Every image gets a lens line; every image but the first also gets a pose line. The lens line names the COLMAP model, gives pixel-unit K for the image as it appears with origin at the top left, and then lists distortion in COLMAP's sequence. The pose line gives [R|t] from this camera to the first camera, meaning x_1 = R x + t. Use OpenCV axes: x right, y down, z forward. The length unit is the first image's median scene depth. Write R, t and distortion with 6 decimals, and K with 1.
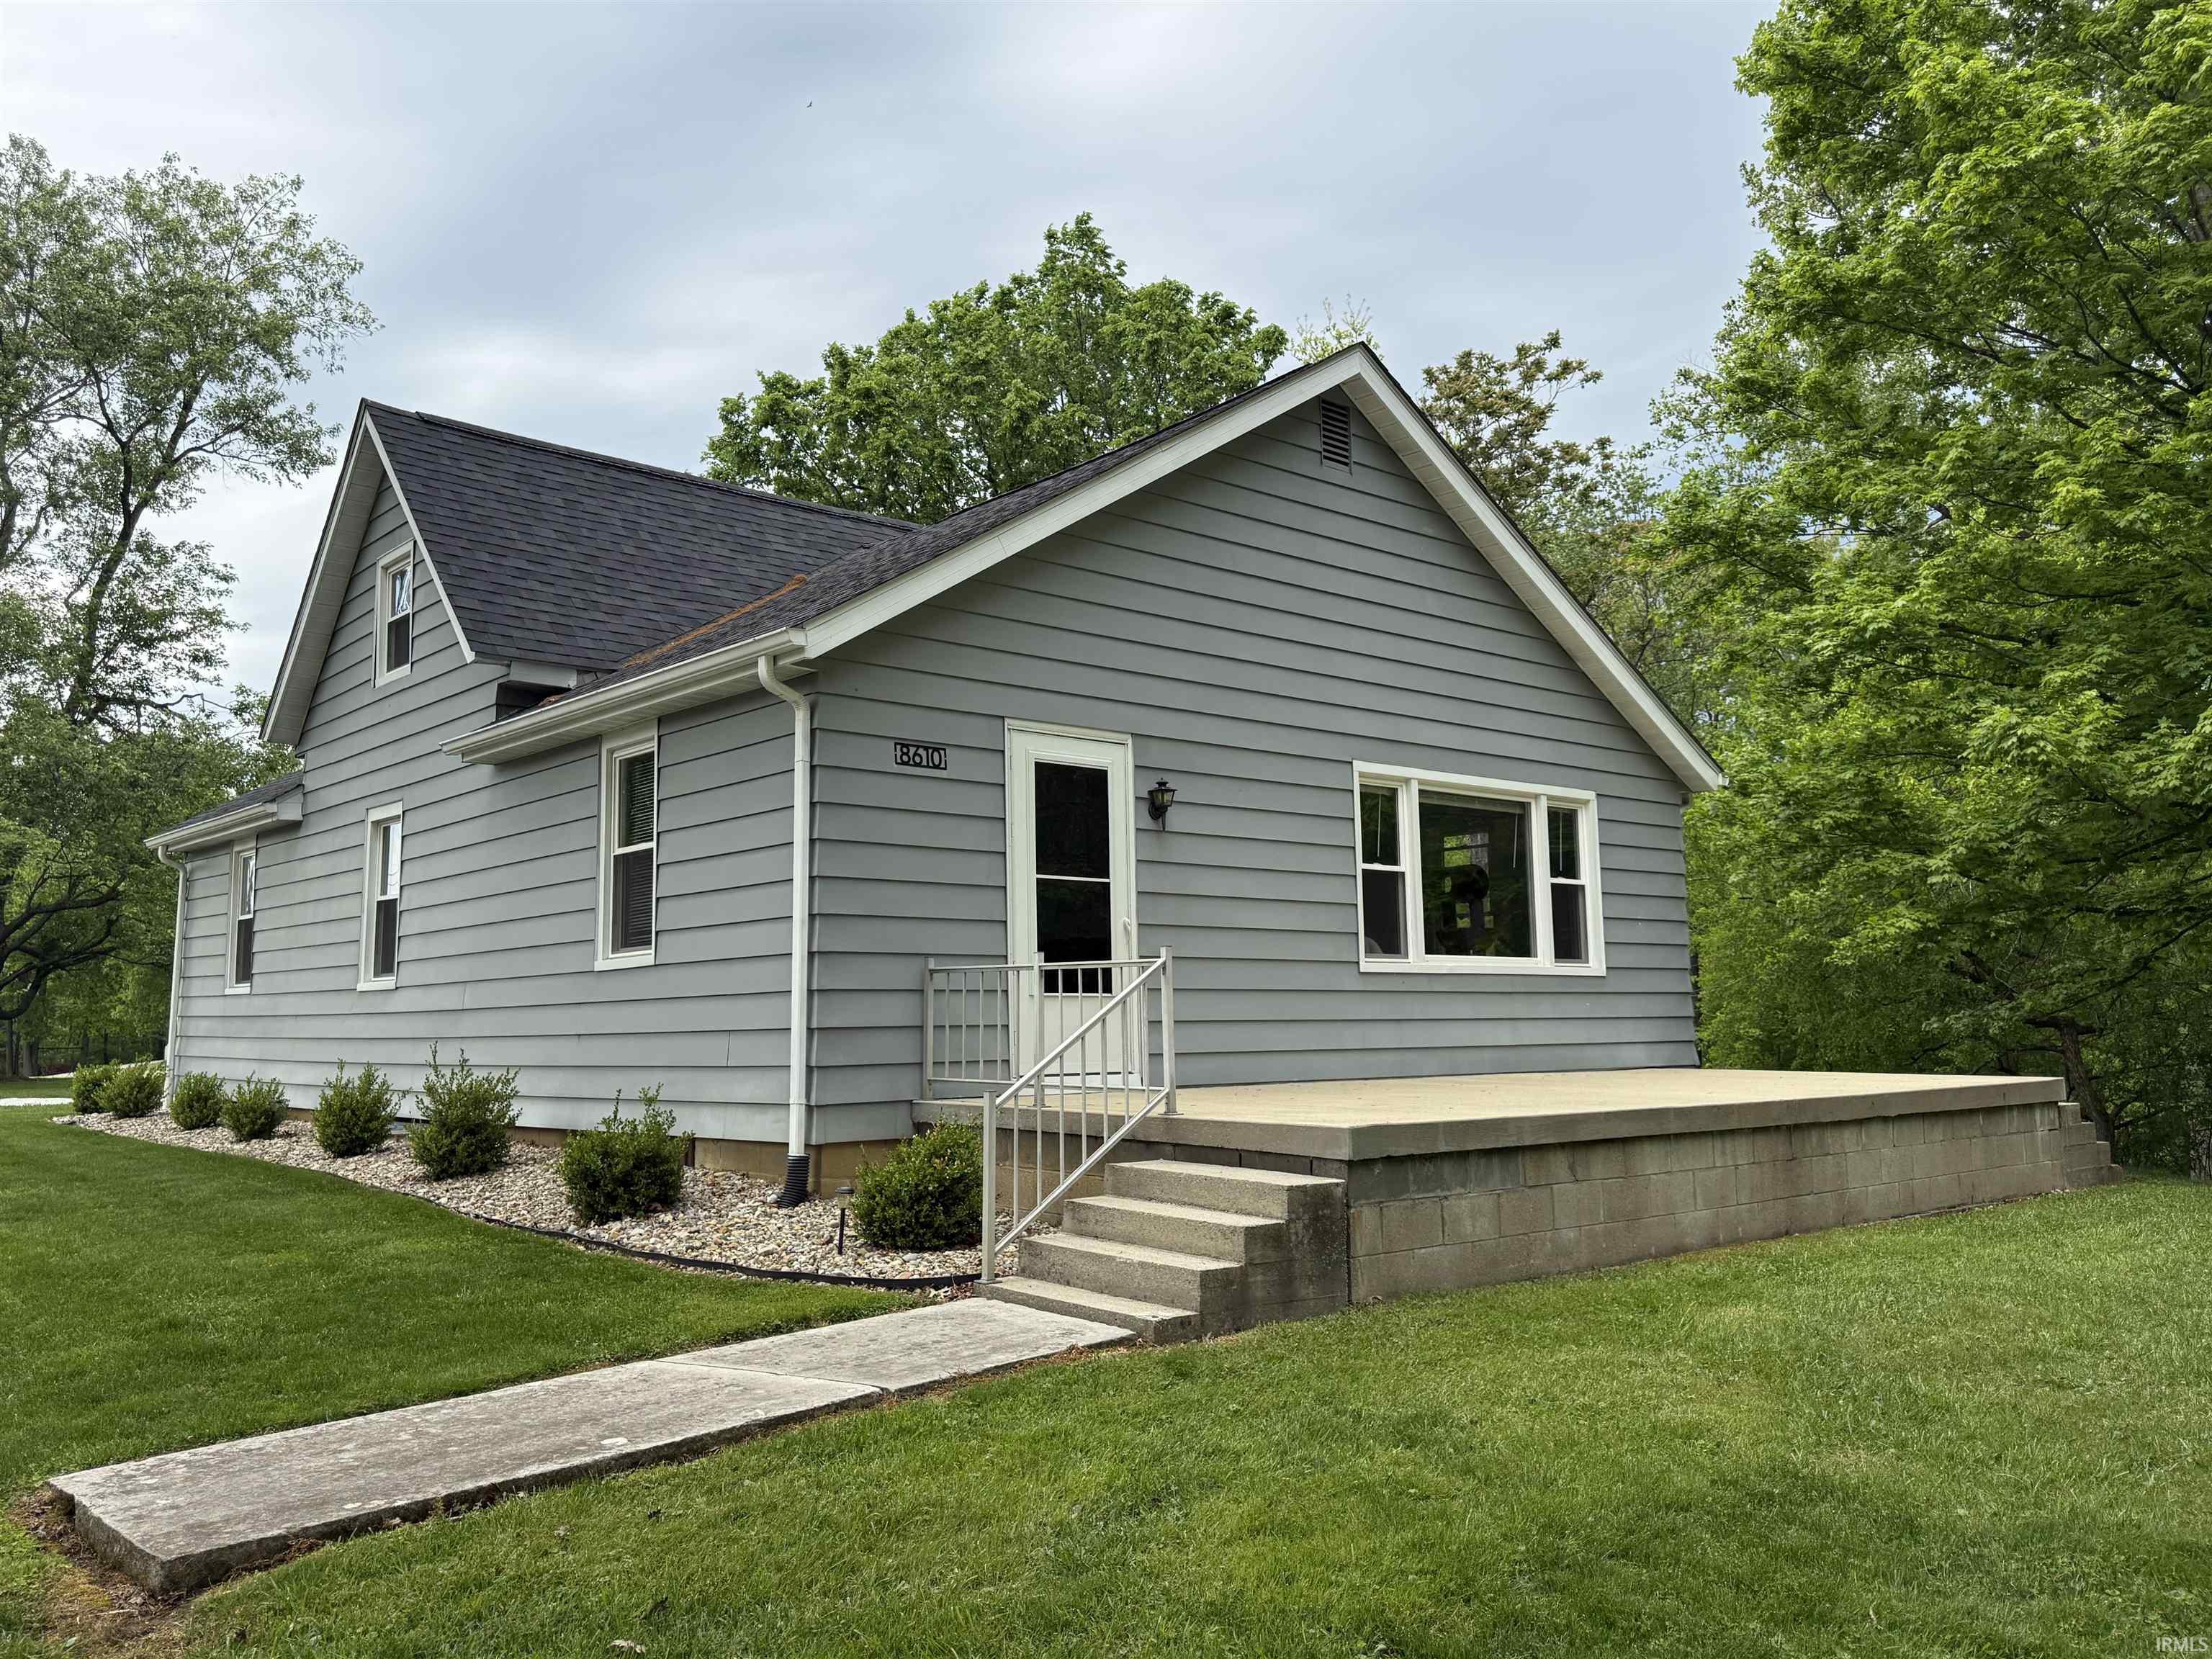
lens RADIAL K [[1736.2, 0, 1106.0], [0, 1736.2, 829.5], [0, 0, 1]] dist [0.002109, 0.000232]
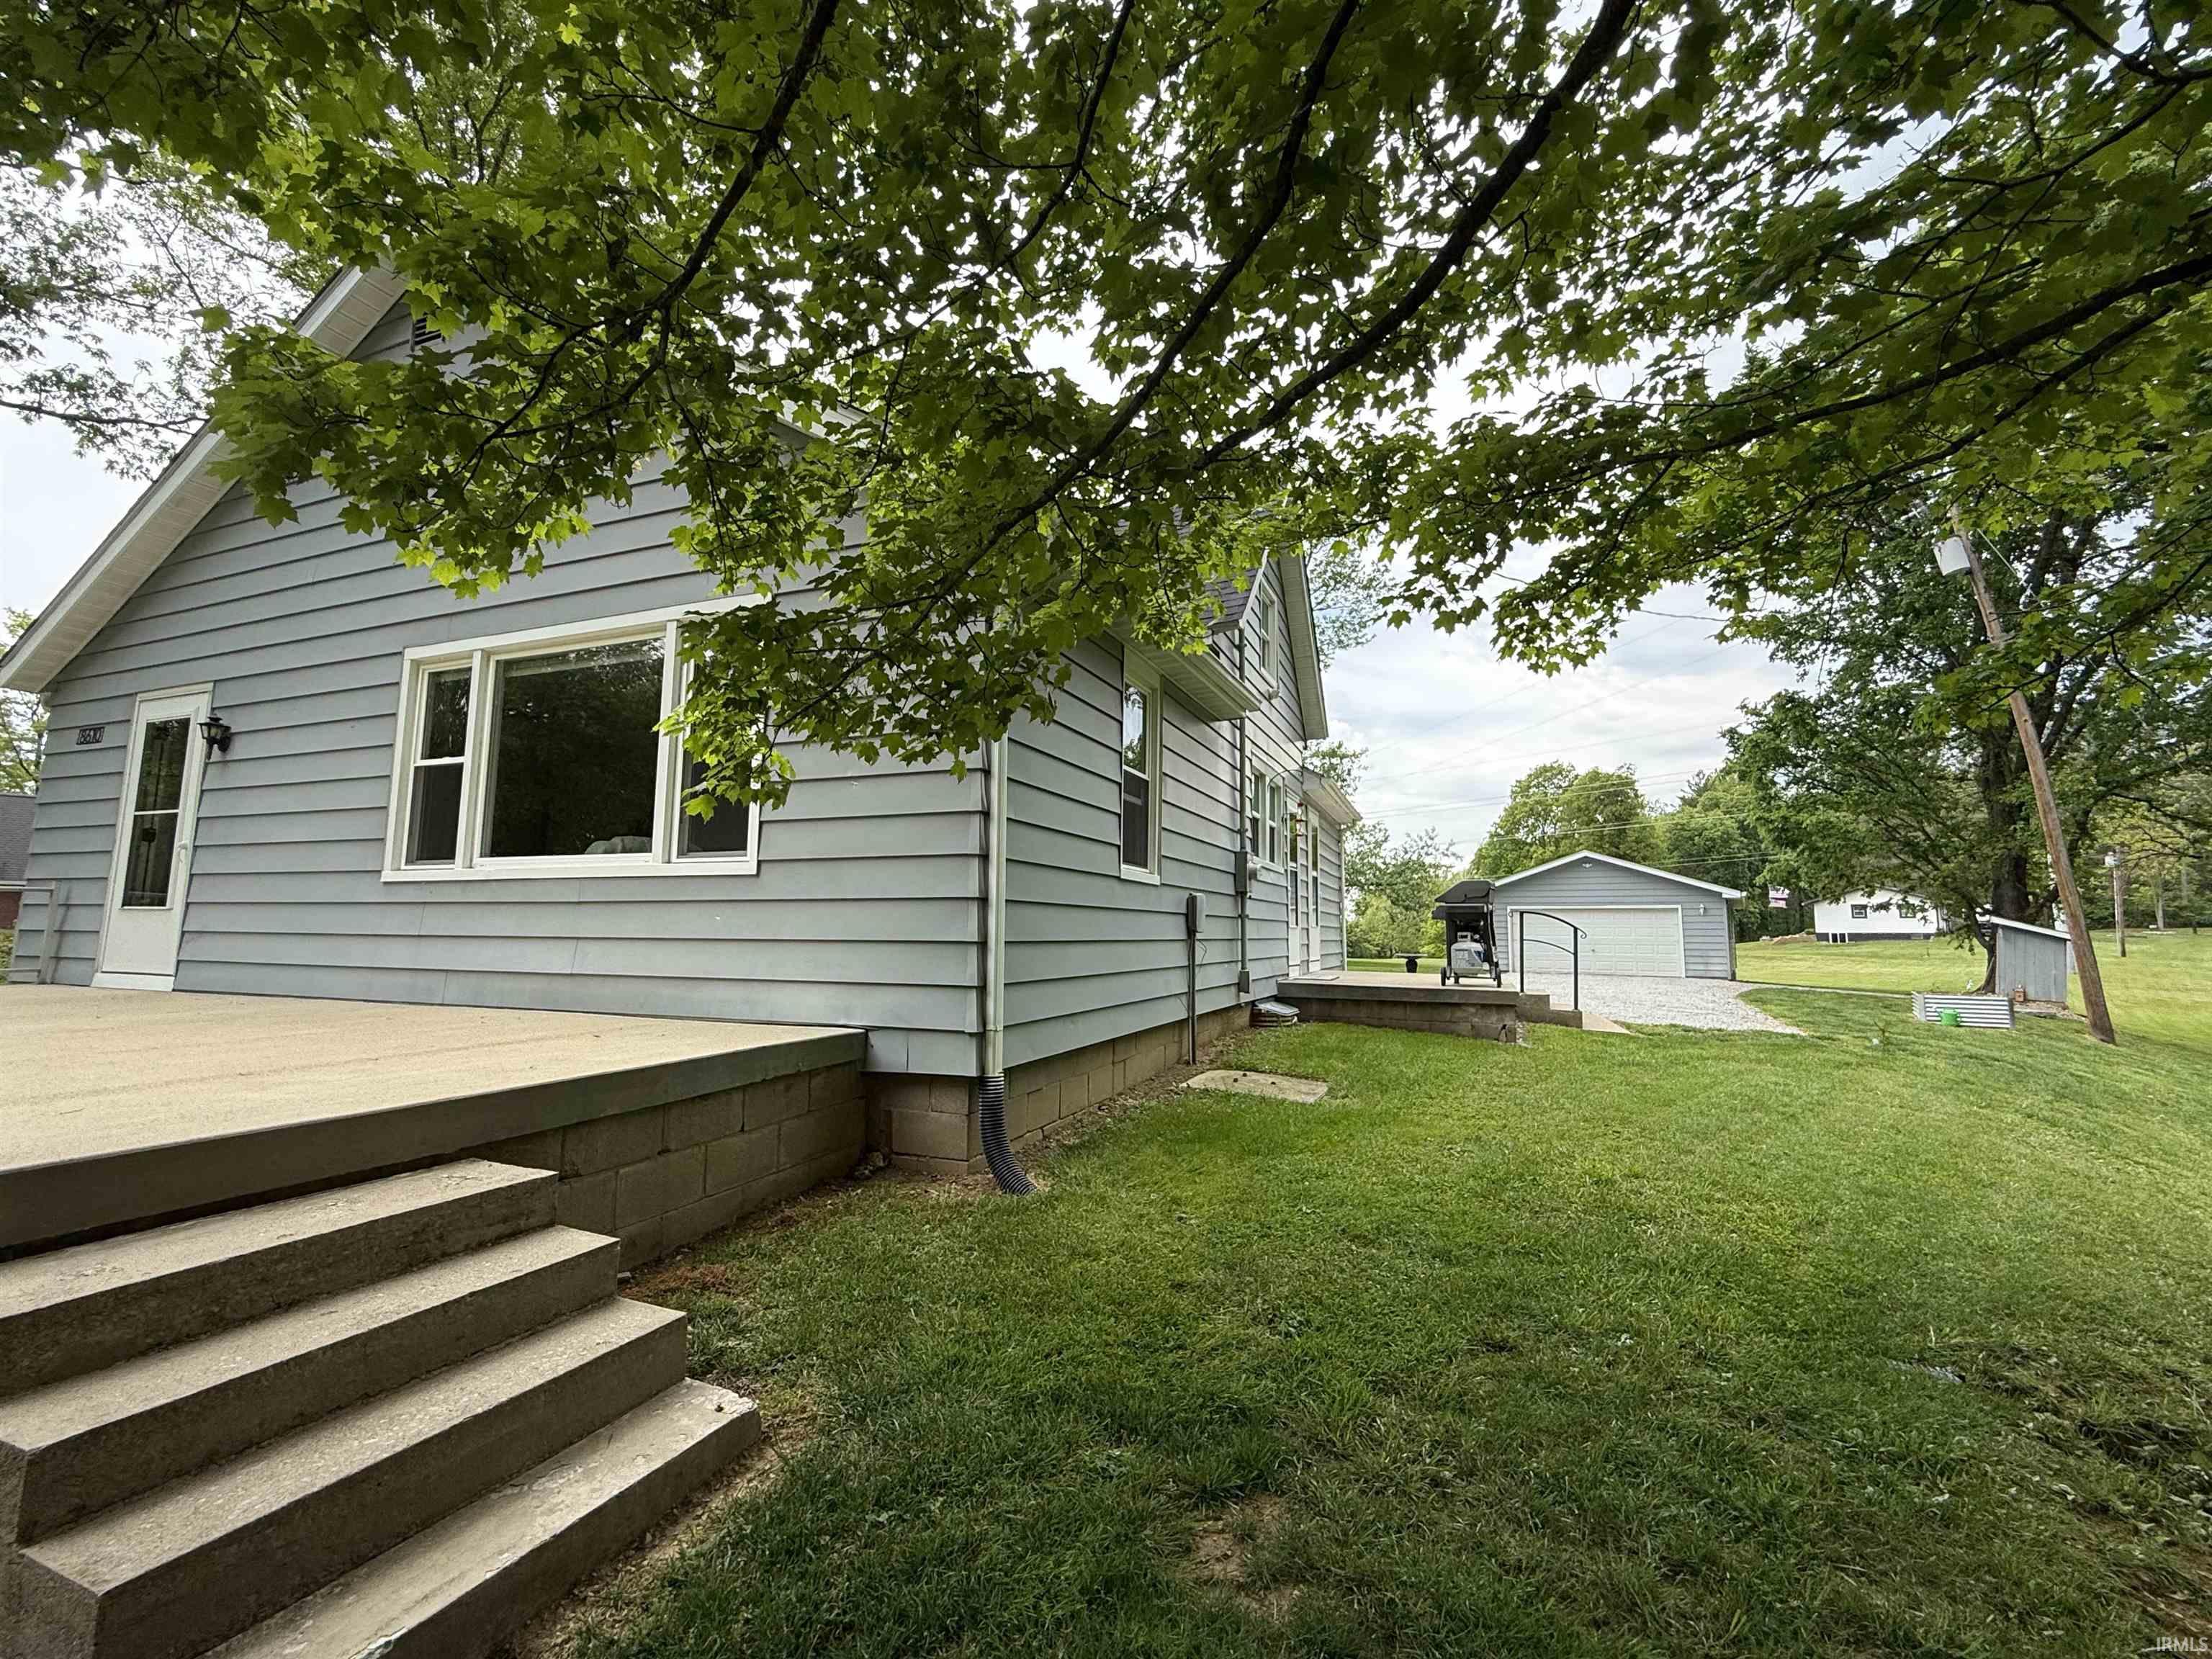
lens RADIAL K [[942.9, 0, 1106.0], [0, 942.9, 829.5], [0, 0, 1]] dist [0.001556, 0.000580]
pose [[0.468217, -0.077093, -0.880244, 0.739241], [0.084415, 0.995533, -0.042288, 0.105101], [0.879572, -0.054505, 0.472633, 1.073289]]
